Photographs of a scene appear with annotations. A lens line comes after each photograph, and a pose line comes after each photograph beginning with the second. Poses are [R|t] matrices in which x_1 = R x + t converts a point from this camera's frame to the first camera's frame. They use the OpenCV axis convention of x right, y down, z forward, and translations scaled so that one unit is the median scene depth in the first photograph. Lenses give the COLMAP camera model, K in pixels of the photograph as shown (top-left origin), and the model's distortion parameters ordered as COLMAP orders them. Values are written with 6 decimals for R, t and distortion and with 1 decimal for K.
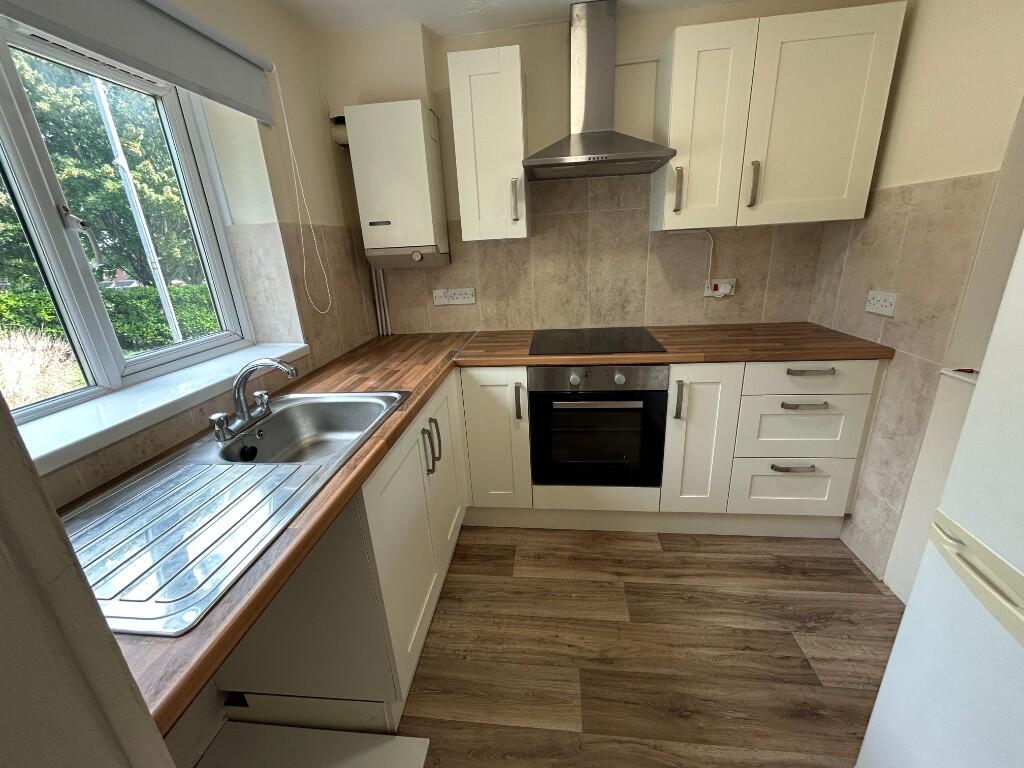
lens RADIAL K [[411.7, 0, 509.0], [0, 411.7, 384.7], [0, 0, 1]] dist [0.000619, 0.000060]
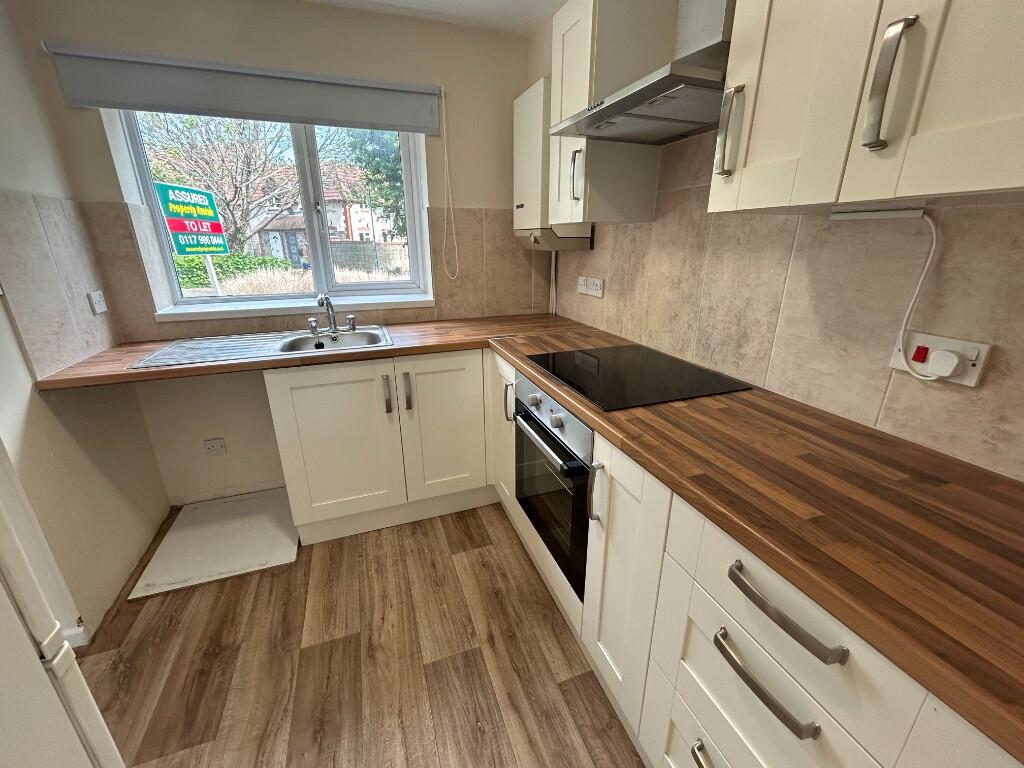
lens RADIAL K [[411.7, 0, 510.6], [0, 411.7, 383.9], [0, 0, 1]] dist [0.000619, 0.000060]
pose [[0.444380, 0.343393, -0.827410, 0.709775], [-0.308976, 0.925692, 0.218239, -0.182373], [0.840869, 0.158669, 0.517459, 0.476212]]
